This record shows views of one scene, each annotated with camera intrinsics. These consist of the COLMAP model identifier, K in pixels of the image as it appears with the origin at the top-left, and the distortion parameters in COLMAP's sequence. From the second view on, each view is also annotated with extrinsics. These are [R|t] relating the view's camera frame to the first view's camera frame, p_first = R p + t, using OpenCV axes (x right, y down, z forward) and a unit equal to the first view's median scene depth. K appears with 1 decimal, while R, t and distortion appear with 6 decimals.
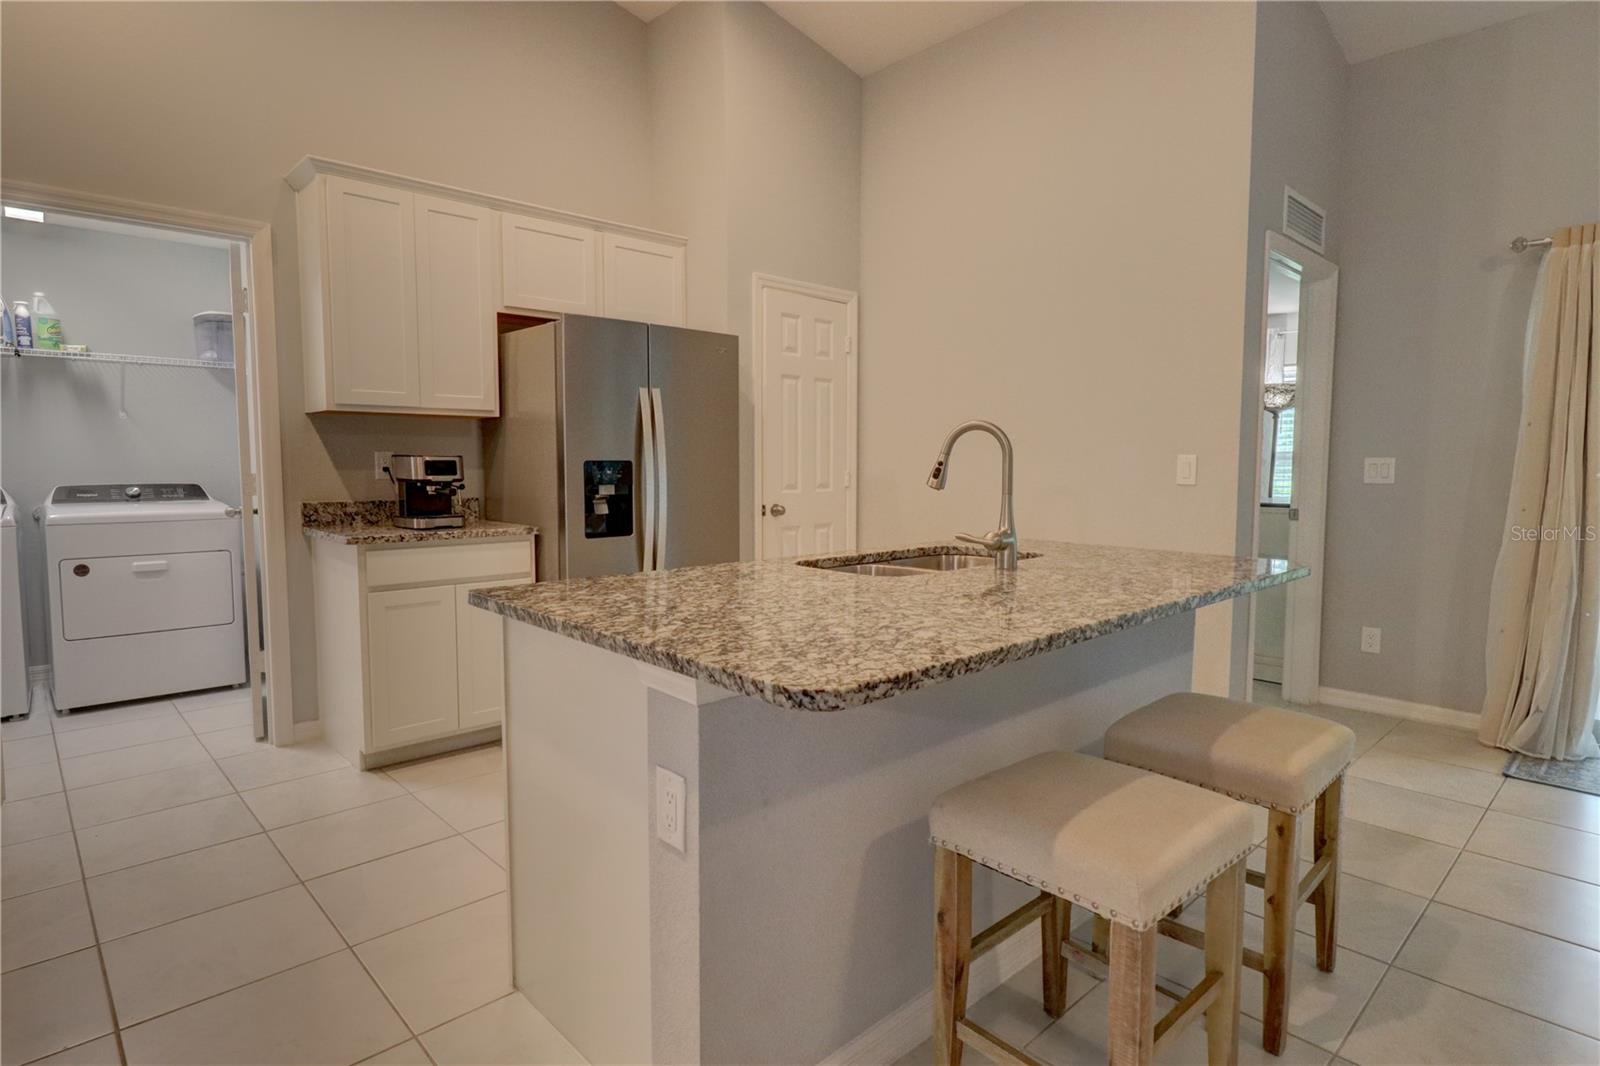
lens RADIAL K [[855.5, 0, 799.4], [0, 855.5, 524.1], [0, 0, 1]] dist [-0.000195, -0.000004]
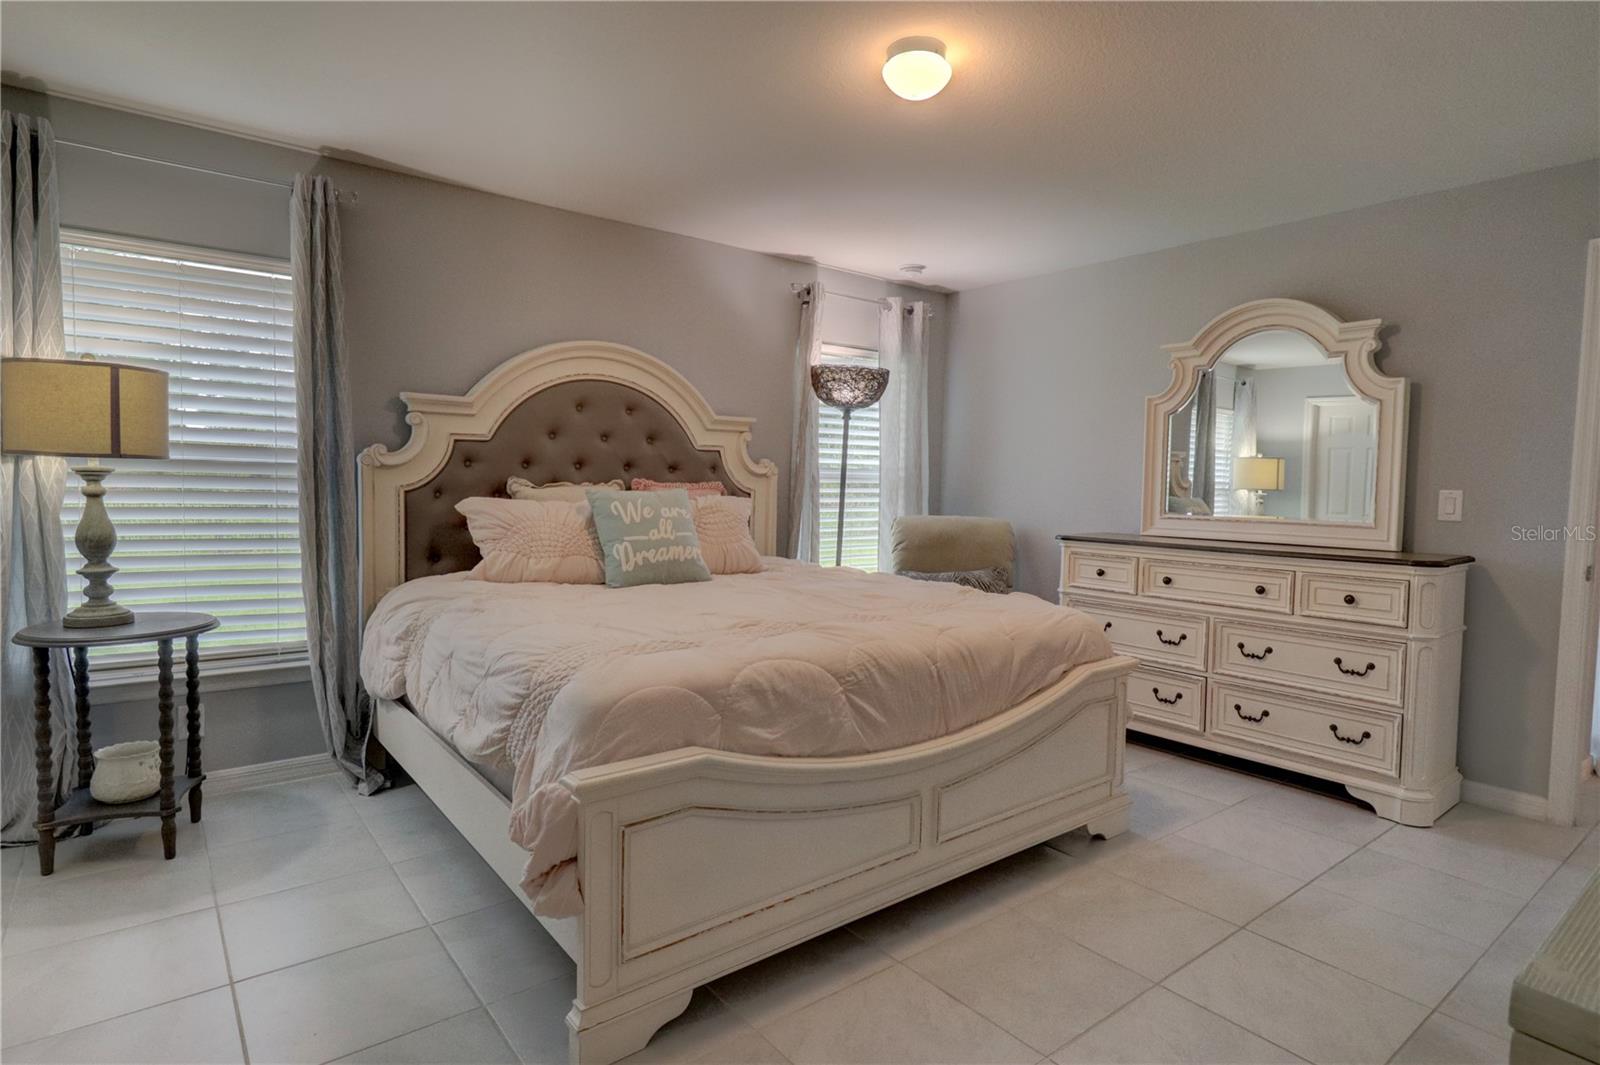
lens RADIAL K [[855.5, 0, 799.4], [0, 855.5, 523.6], [0, 0, 1]] dist [-0.000195, -0.000004]
pose [[0.086135, -0.056999, 0.994652, -0.279719], [0.060032, 0.996845, 0.051926, -0.154352], [-0.994473, 0.055239, 0.089285, 1.960029]]
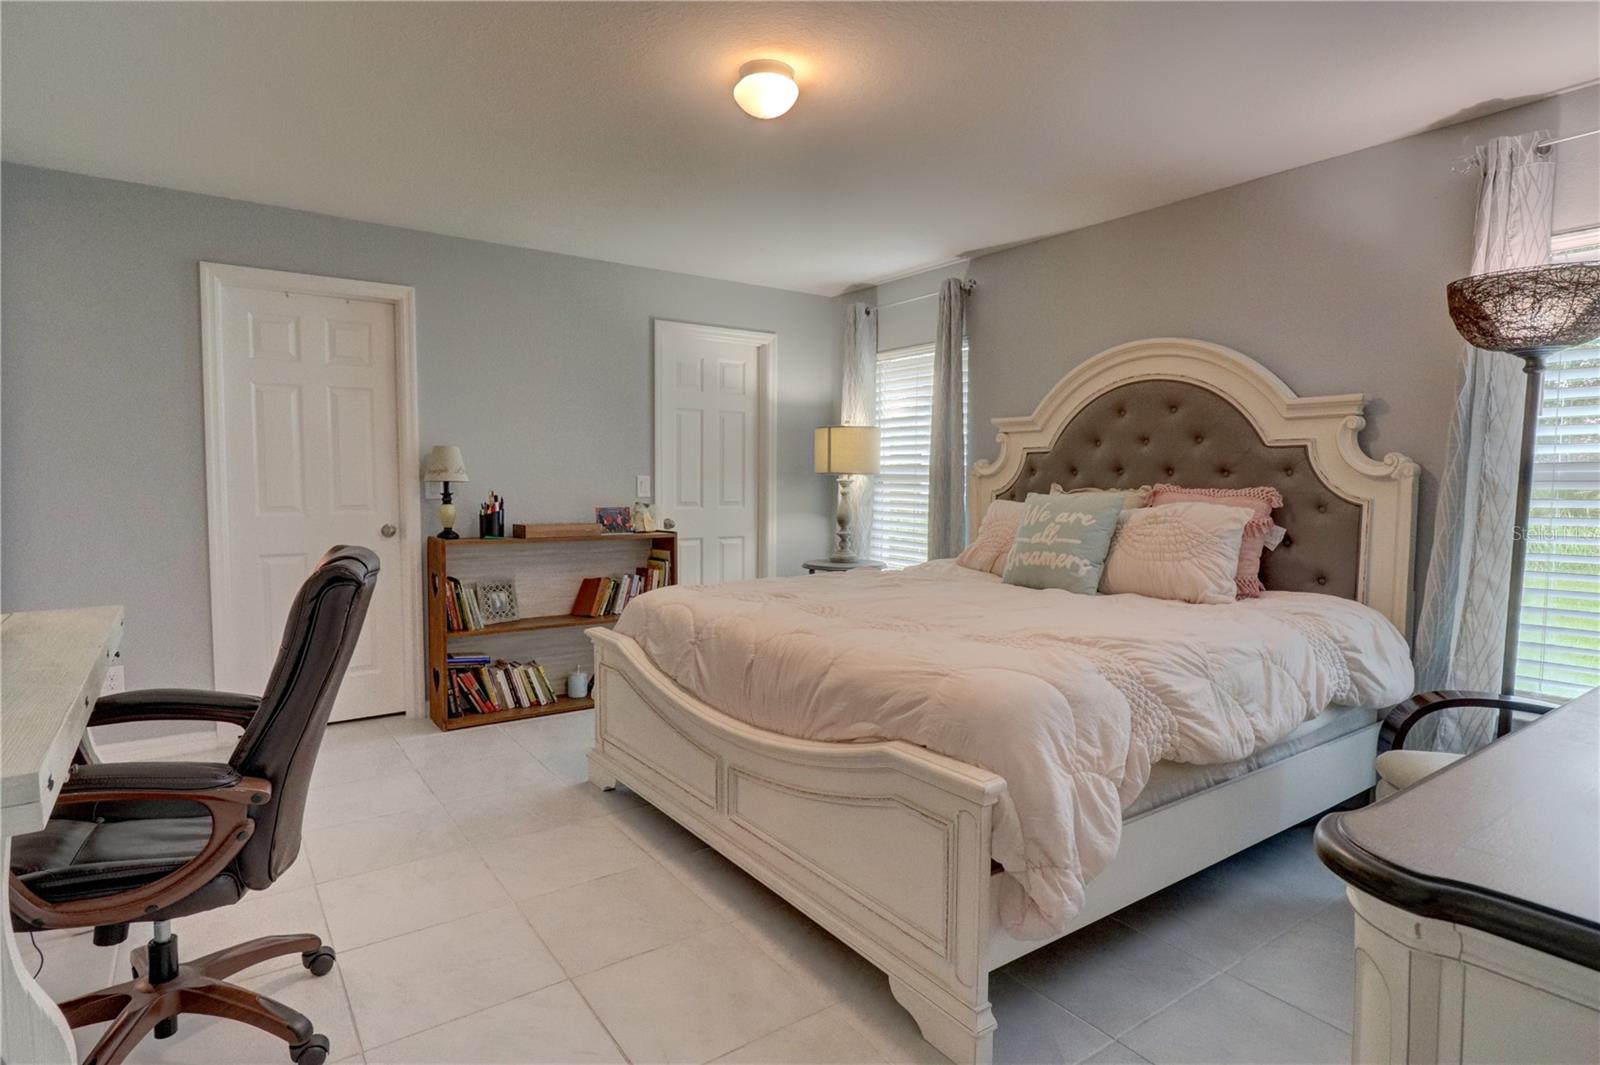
lens RADIAL K [[838.2, 0, 798.2], [0, 838.2, 510.0], [0, 0, 1]] dist [0.001257, 0.000157]
pose [[0.990096, 0.007647, -0.140181, 0.582599], [-0.013403, 0.999103, -0.040163, -0.087931], [0.139748, 0.041644, 0.989311, 1.191690]]
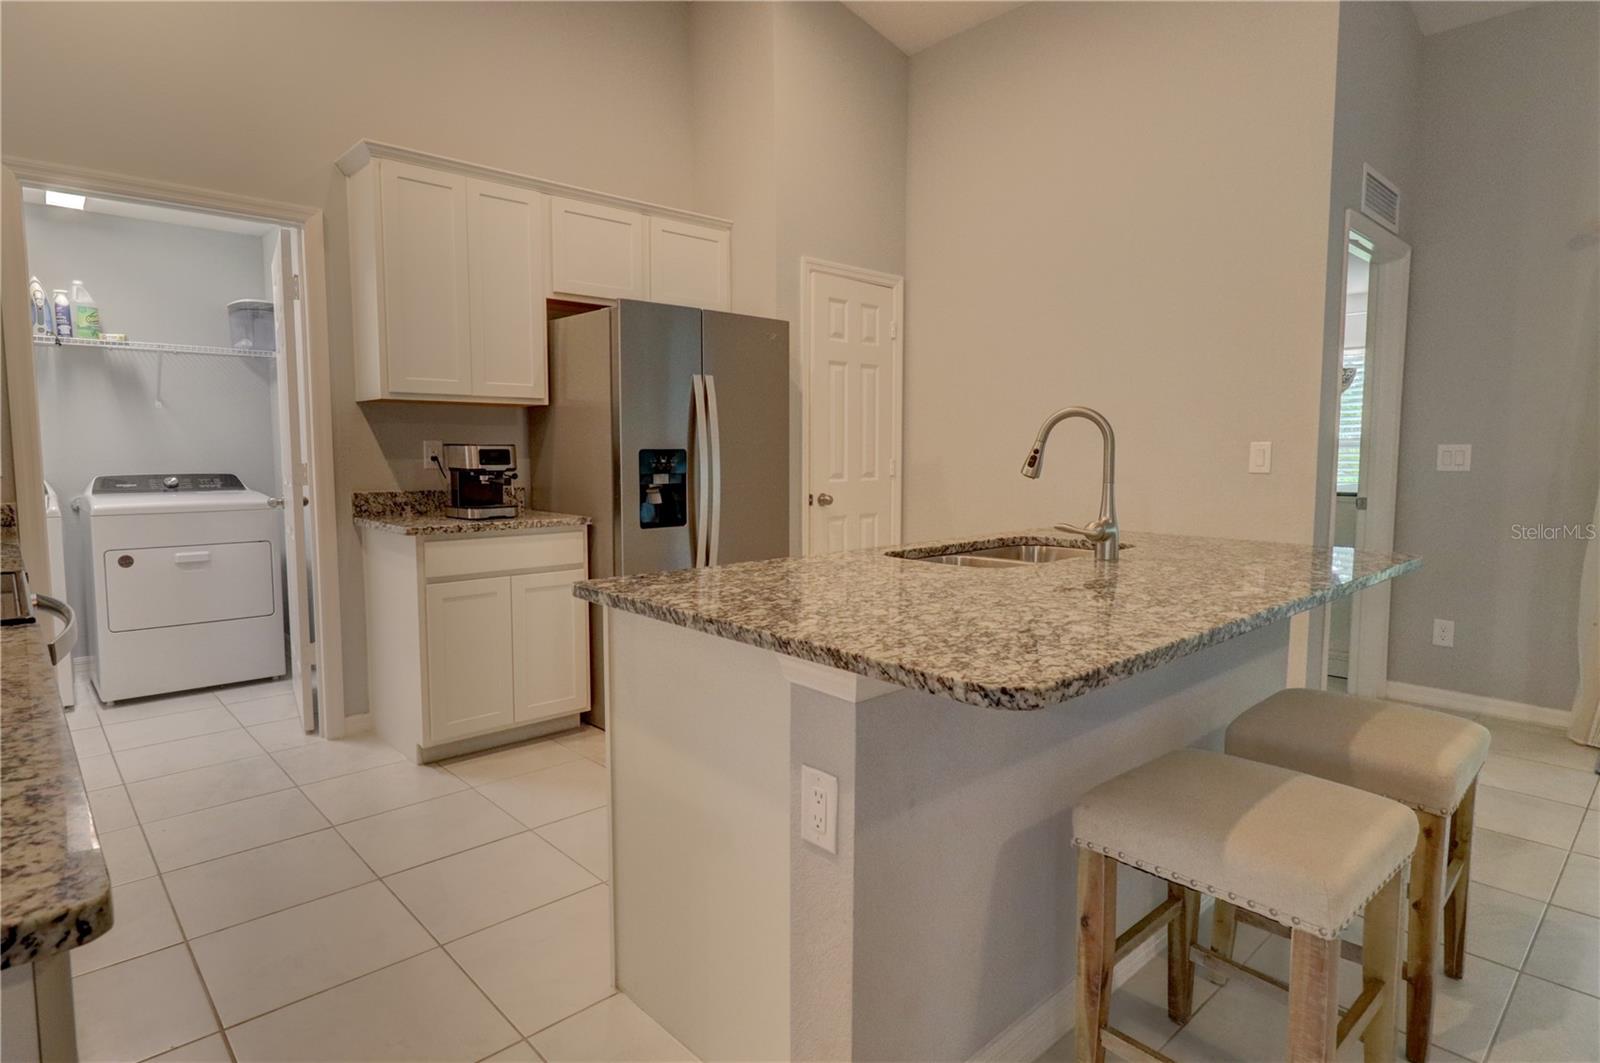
lens RADIAL K [[868.6, 0, 784.7], [0, 868.6, 519.1], [0, 0, 1]] dist [-0.000921, 0.000302]
pose [[0.999874, -0.001070, -0.015857, -0.068565], [0.001170, 0.999980, 0.006264, -0.000395], [0.015850, -0.006281, 0.999855, 0.008039]]
